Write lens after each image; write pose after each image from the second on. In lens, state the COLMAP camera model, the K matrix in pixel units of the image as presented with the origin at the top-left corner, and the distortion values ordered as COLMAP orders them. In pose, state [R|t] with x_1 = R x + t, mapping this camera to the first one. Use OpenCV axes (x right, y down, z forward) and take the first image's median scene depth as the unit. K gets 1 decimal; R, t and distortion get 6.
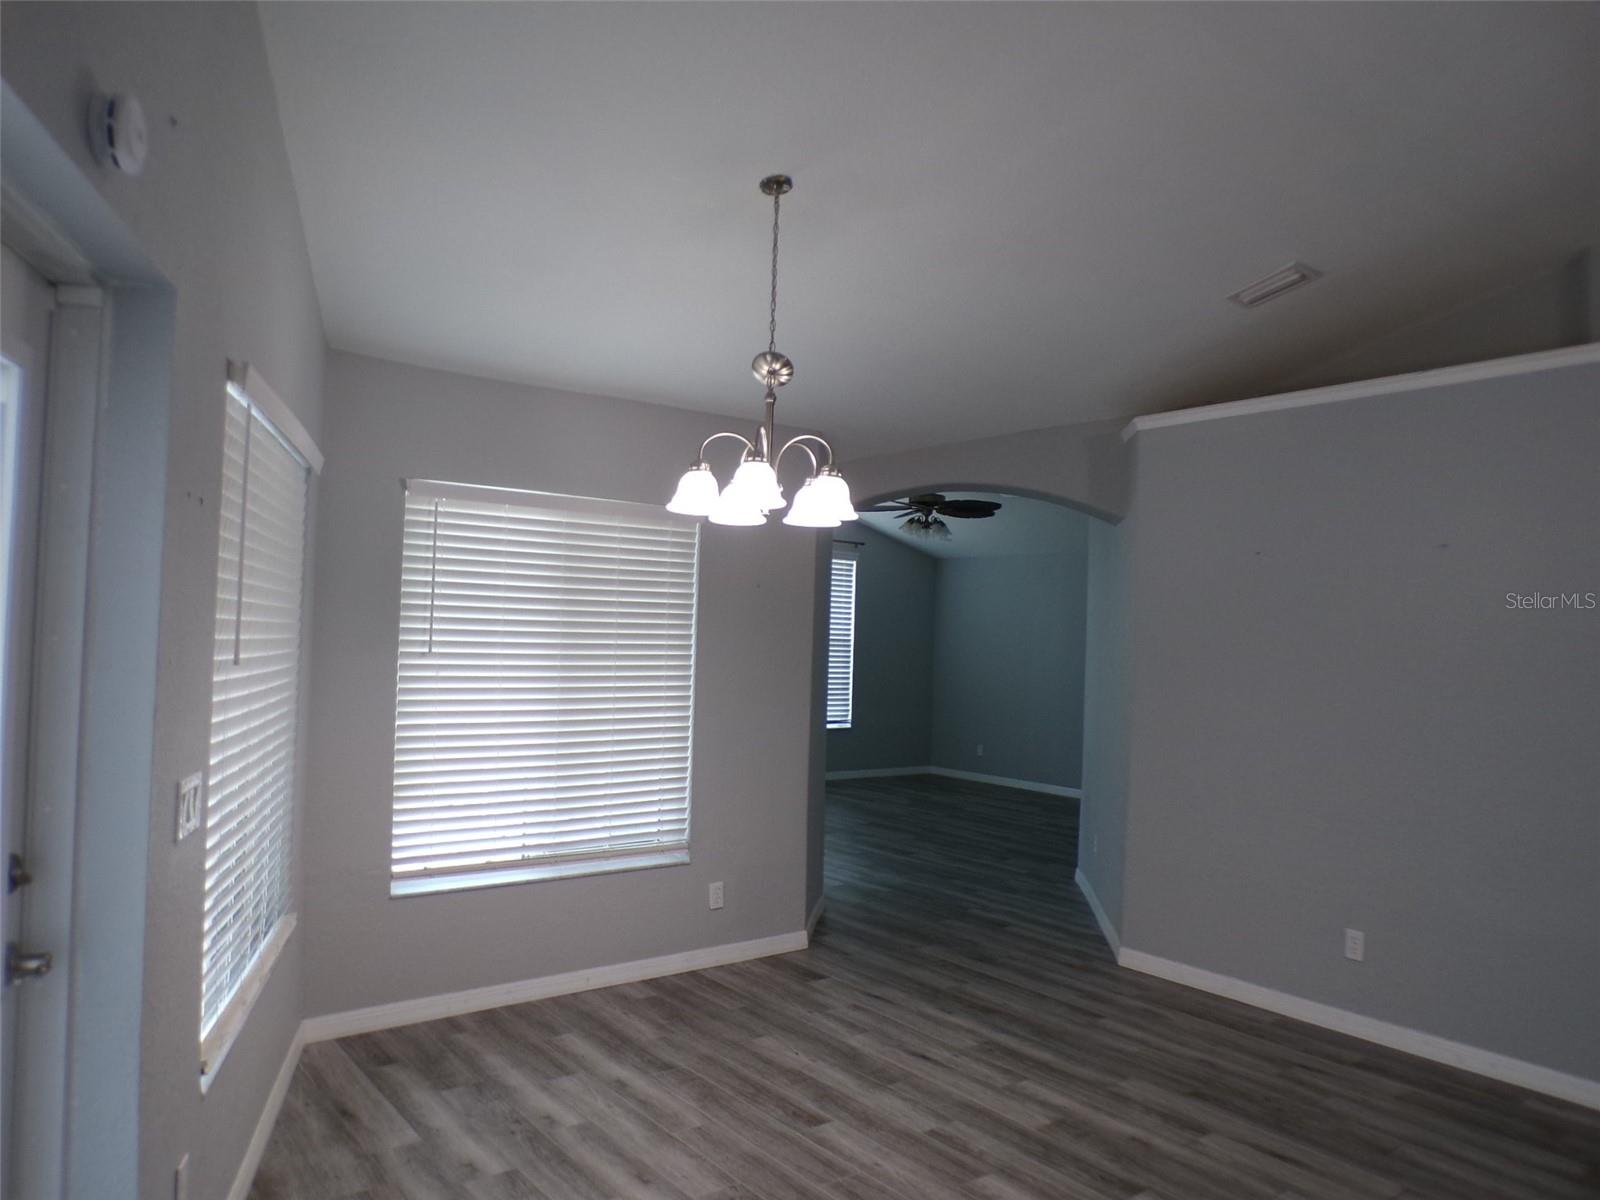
lens RADIAL K [[1087.9, 0, 790.3], [0, 1087.9, 599.9], [0, 0, 1]] dist [-0.033178, 0.004268]
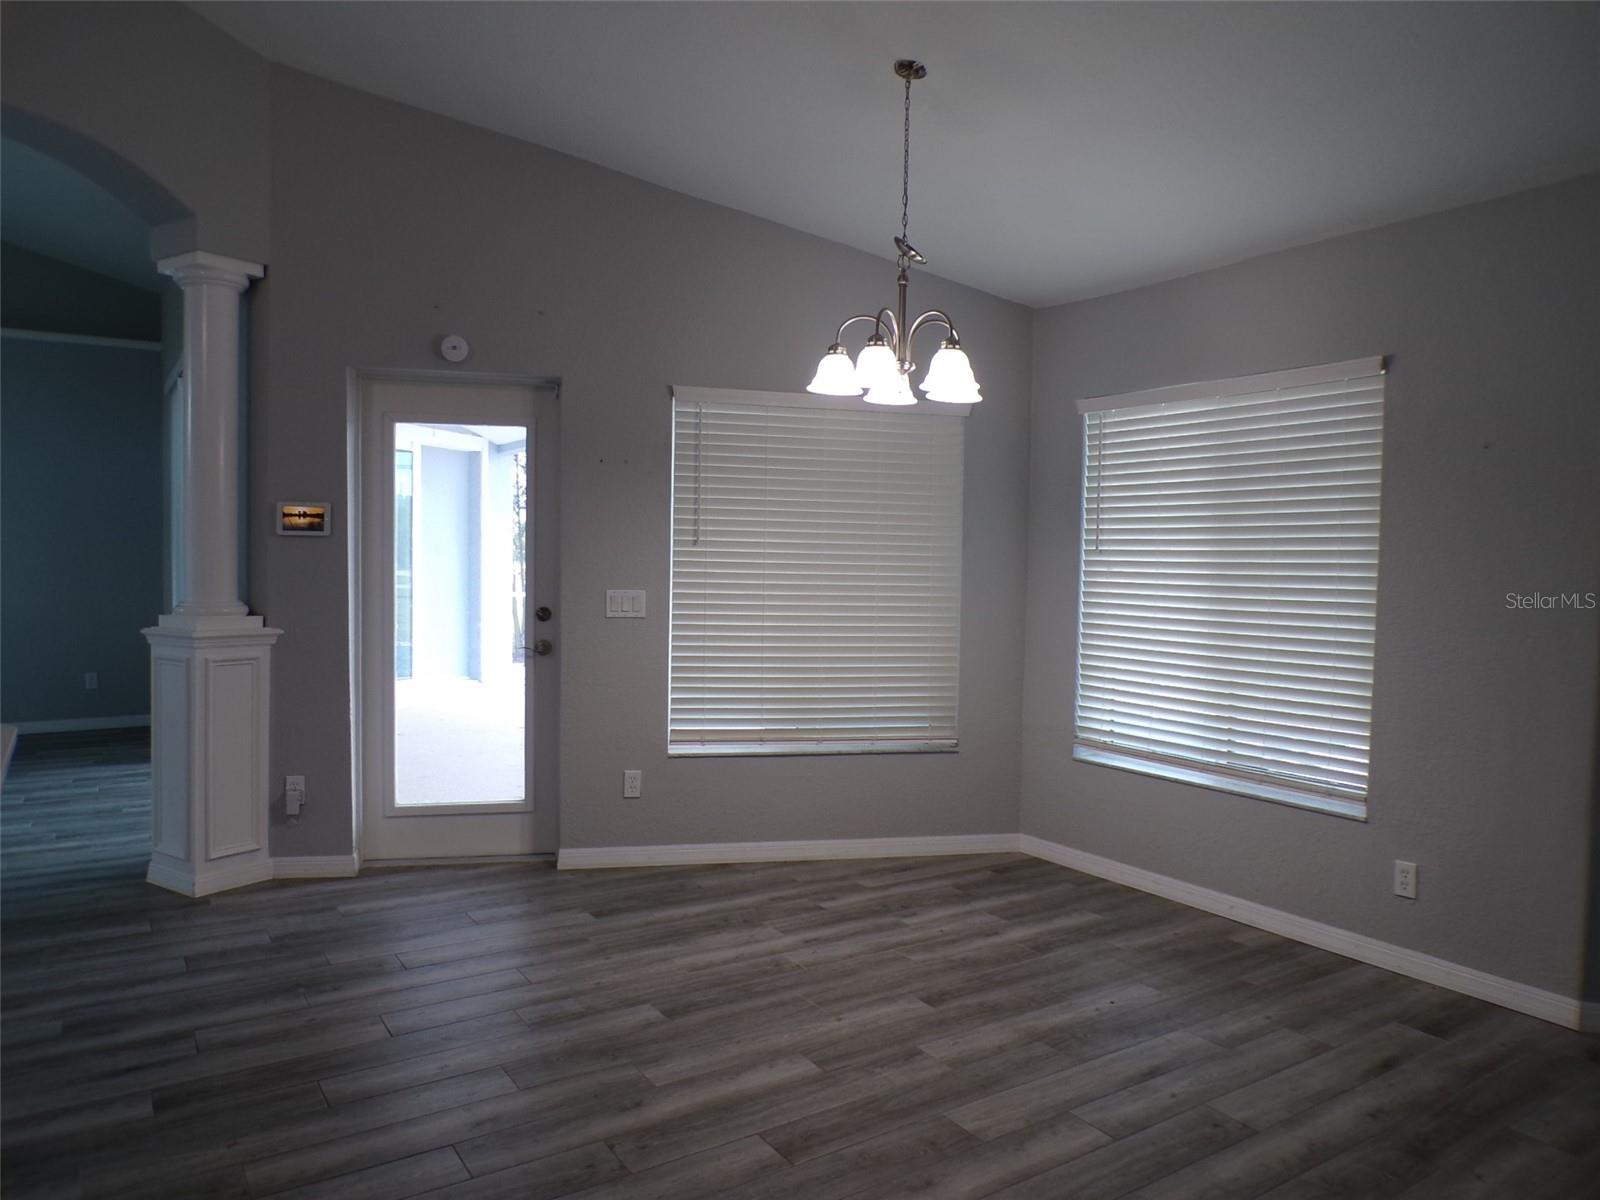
lens RADIAL K [[1087.9, 0, 790.3], [0, 1087.9, 599.9], [0, 0, 1]] dist [-0.033178, 0.004268]
pose [[-0.078373, 0.005995, -0.996906, 0.863794], [0.011686, 0.999919, 0.005094, 0.096331], [0.996856, -0.011250, -0.078437, 0.816177]]
